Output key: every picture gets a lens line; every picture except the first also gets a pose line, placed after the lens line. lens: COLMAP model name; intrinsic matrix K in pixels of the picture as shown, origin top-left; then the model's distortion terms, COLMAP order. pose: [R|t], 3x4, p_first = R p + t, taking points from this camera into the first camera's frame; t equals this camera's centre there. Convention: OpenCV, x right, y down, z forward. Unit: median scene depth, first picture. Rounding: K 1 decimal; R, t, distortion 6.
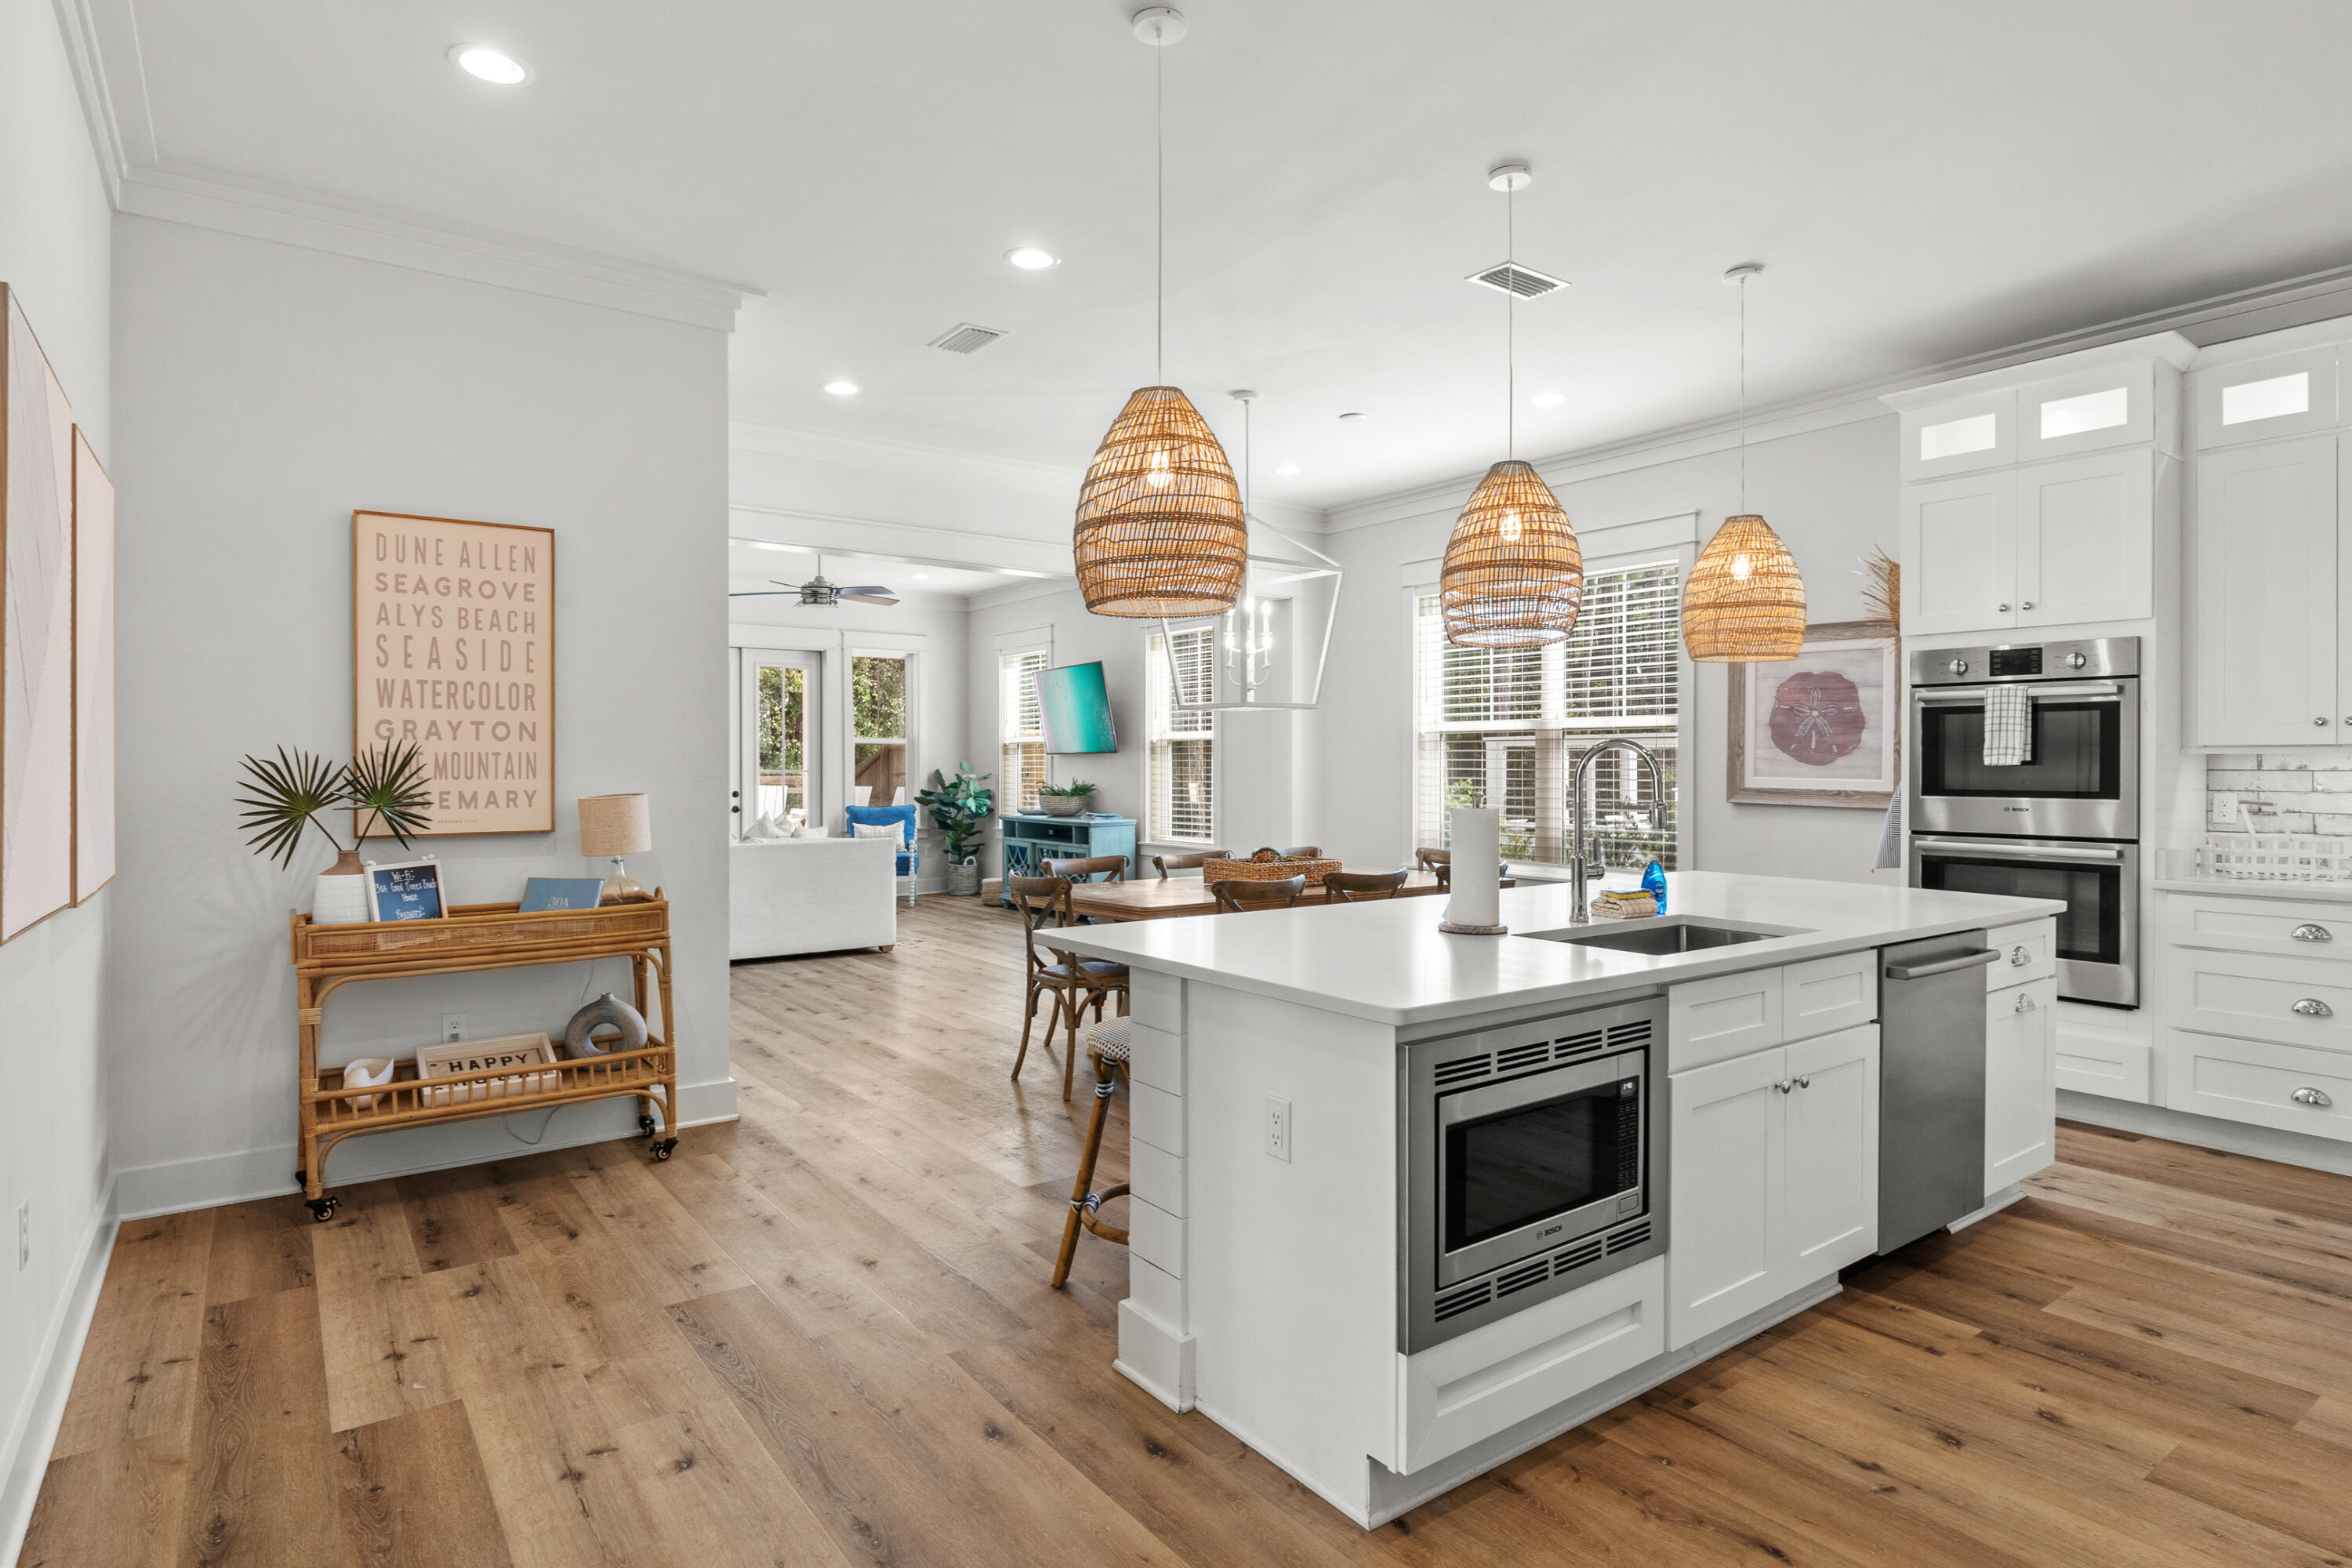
lens RADIAL K [[1222.3, 0, 1166.4], [0, 1222.3, 777.1], [0, 0, 1]] dist [-0.013088, 0.011835]
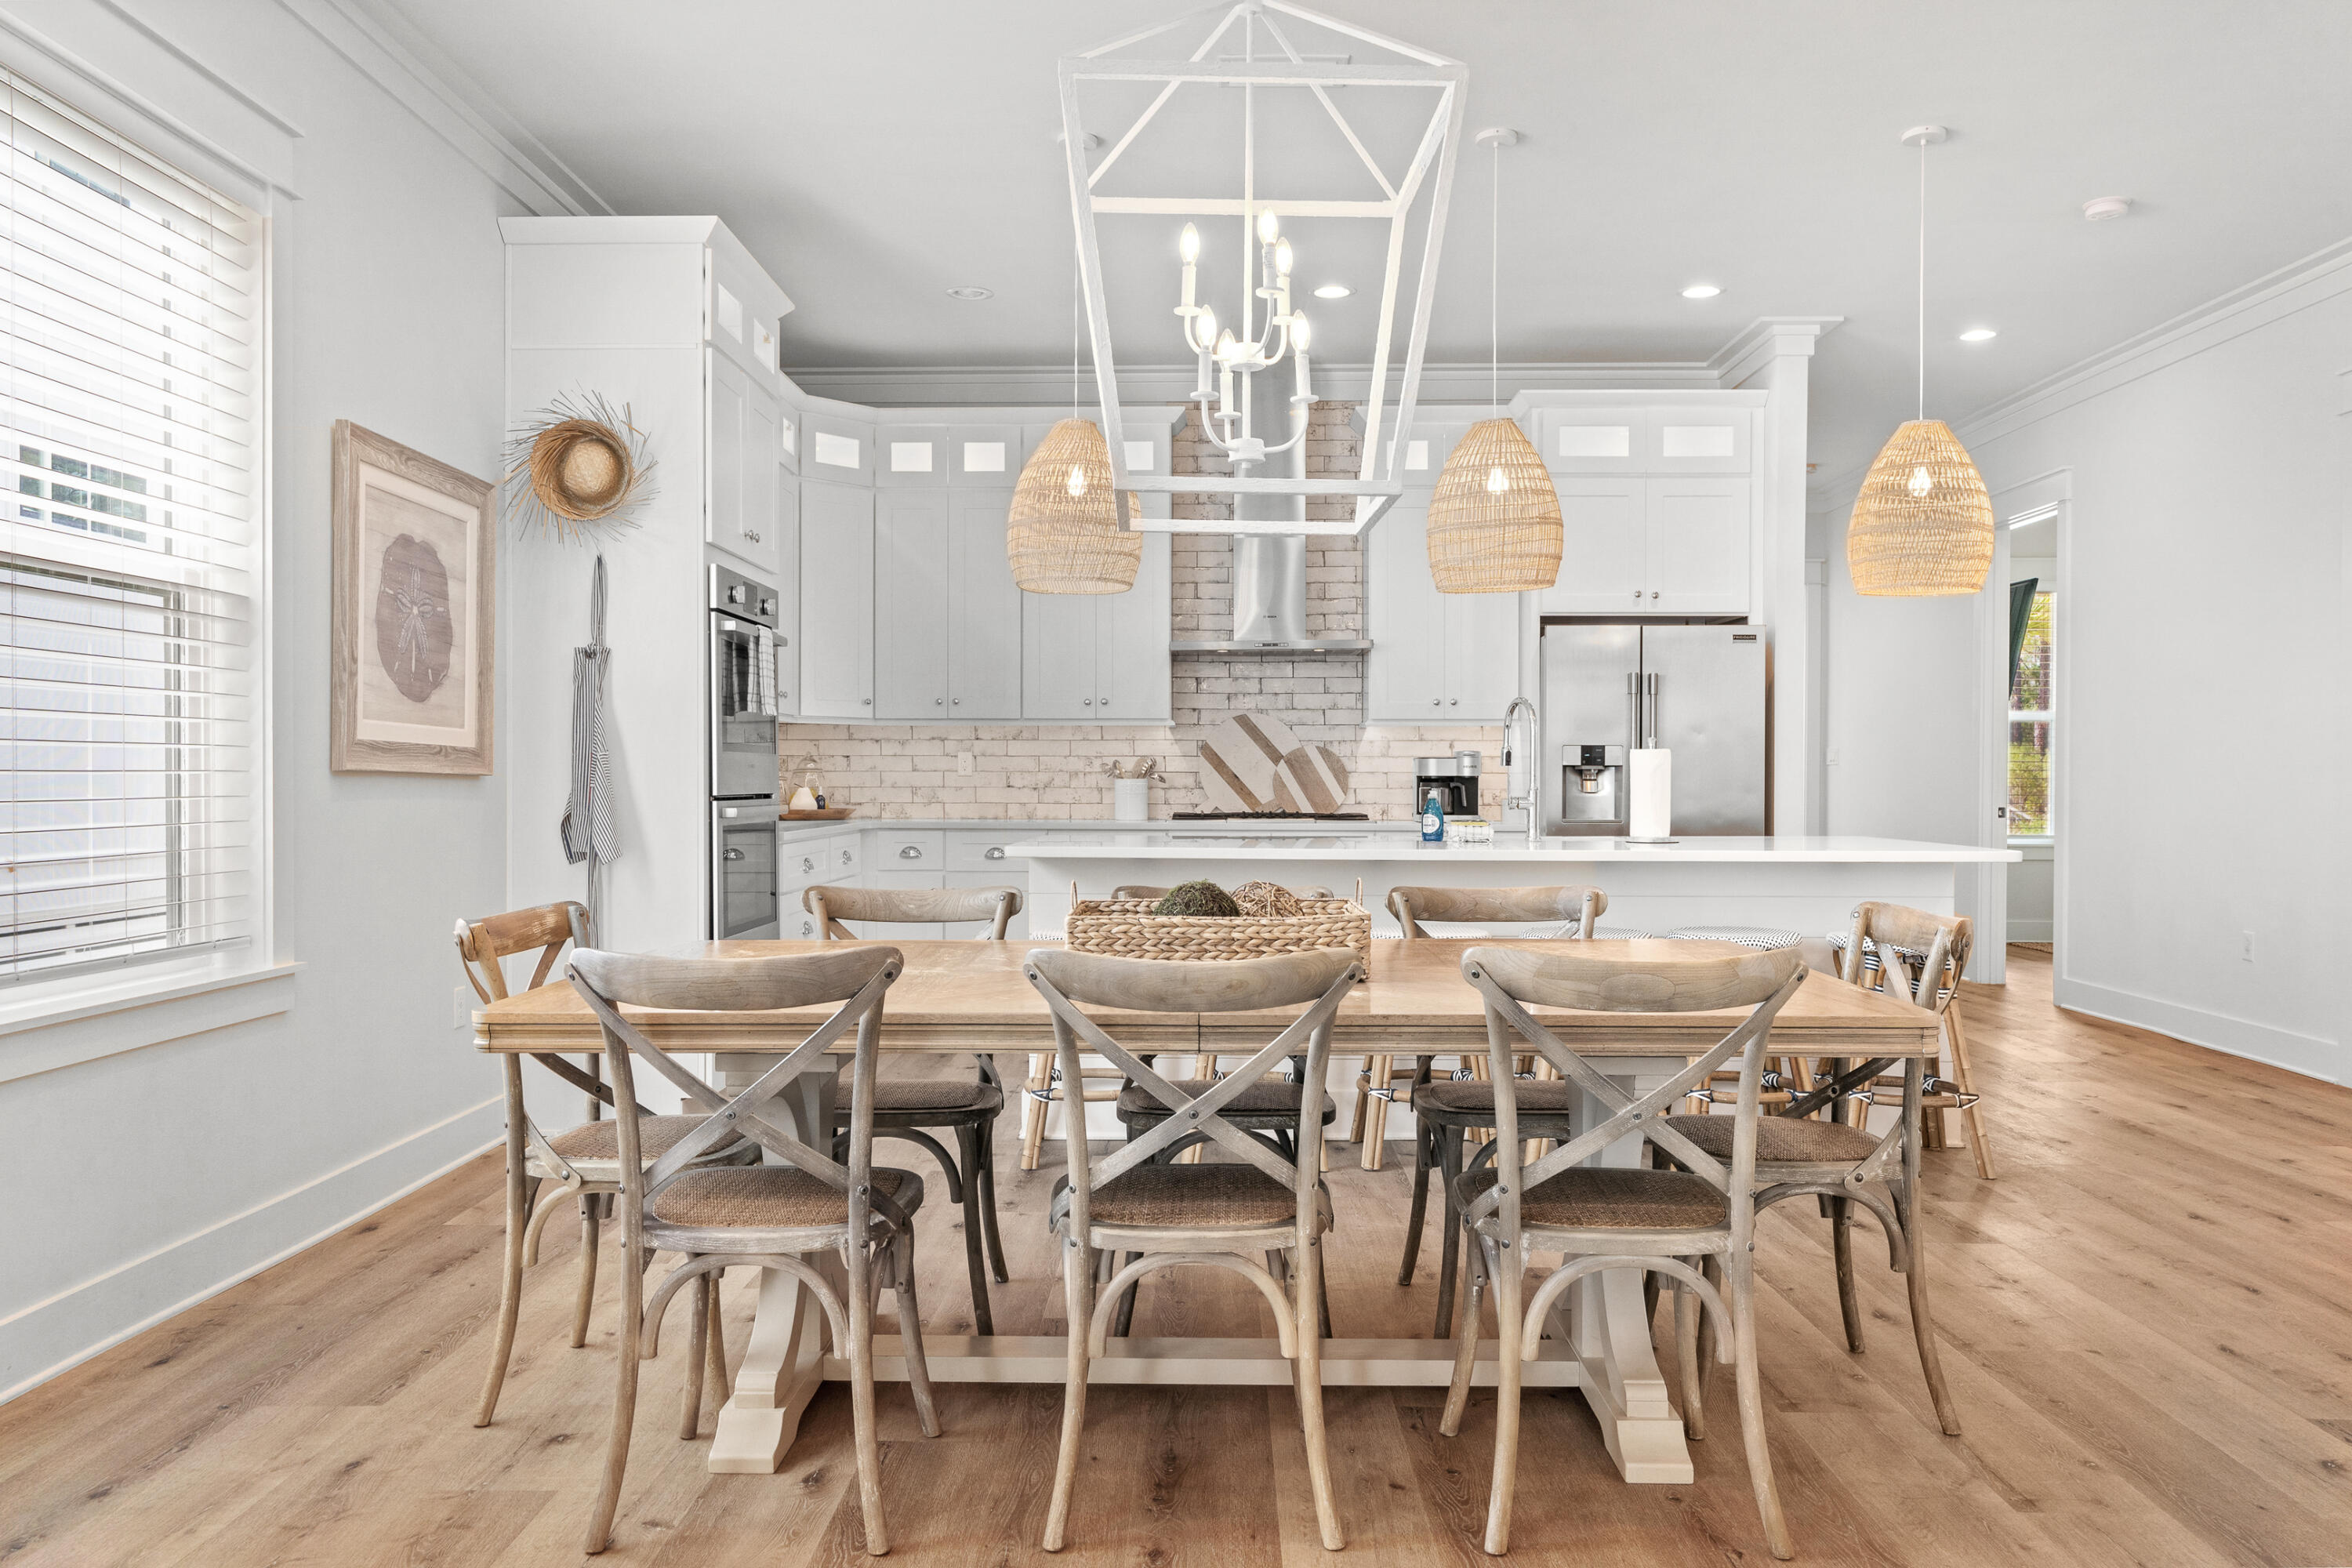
lens RADIAL K [[1702.3, 0, 1164.0], [0, 1702.3, 795.8], [0, 0, 1]] dist [0.003330, 0.007219]
pose [[-0.790077, -0.007623, 0.612961, -0.224941], [0.003866, 0.999841, 0.017417, 0.020723], [-0.612996, 0.016131, -0.789921, 1.369604]]
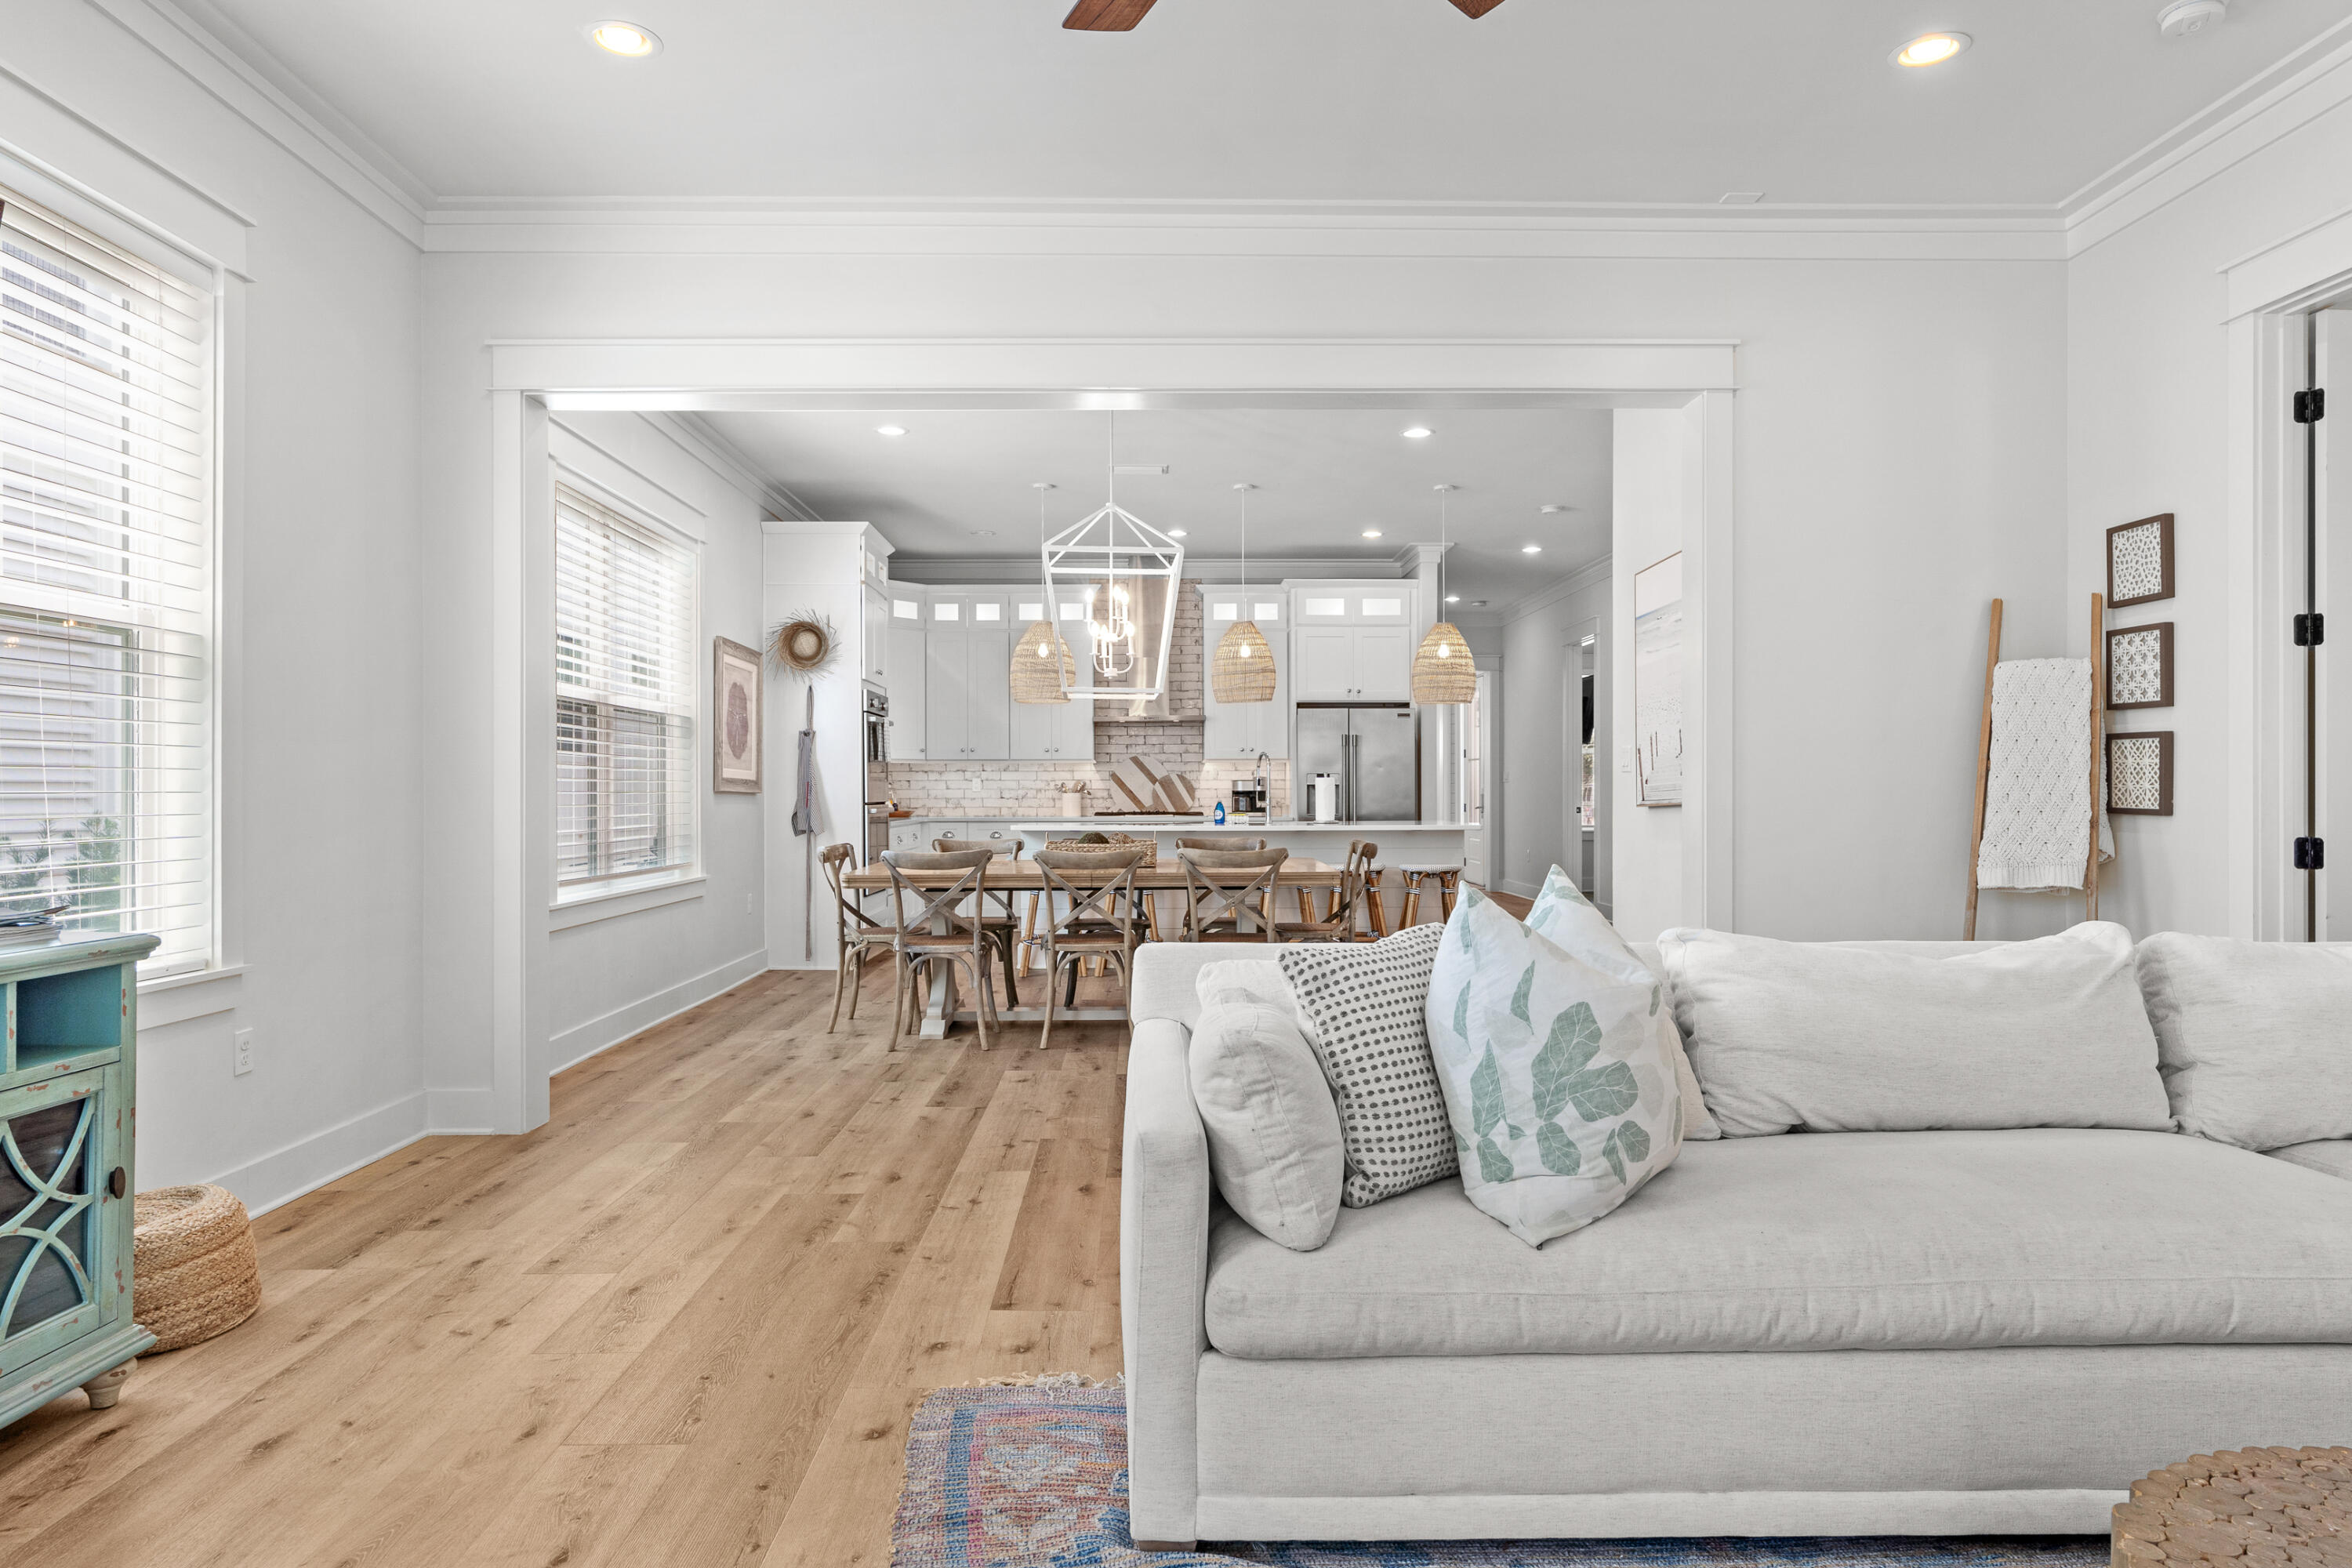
lens RADIAL K [[1410.4, 0, 1159.4], [0, 1410.4, 794.8], [0, 0, 1]] dist [-0.007781, 0.005143]
pose [[-0.813880, 0.000410, 0.581033, -0.620179], [0.007655, 0.999921, 0.010017, 0.014342], [-0.580983, 0.012601, -0.813818, 1.849752]]
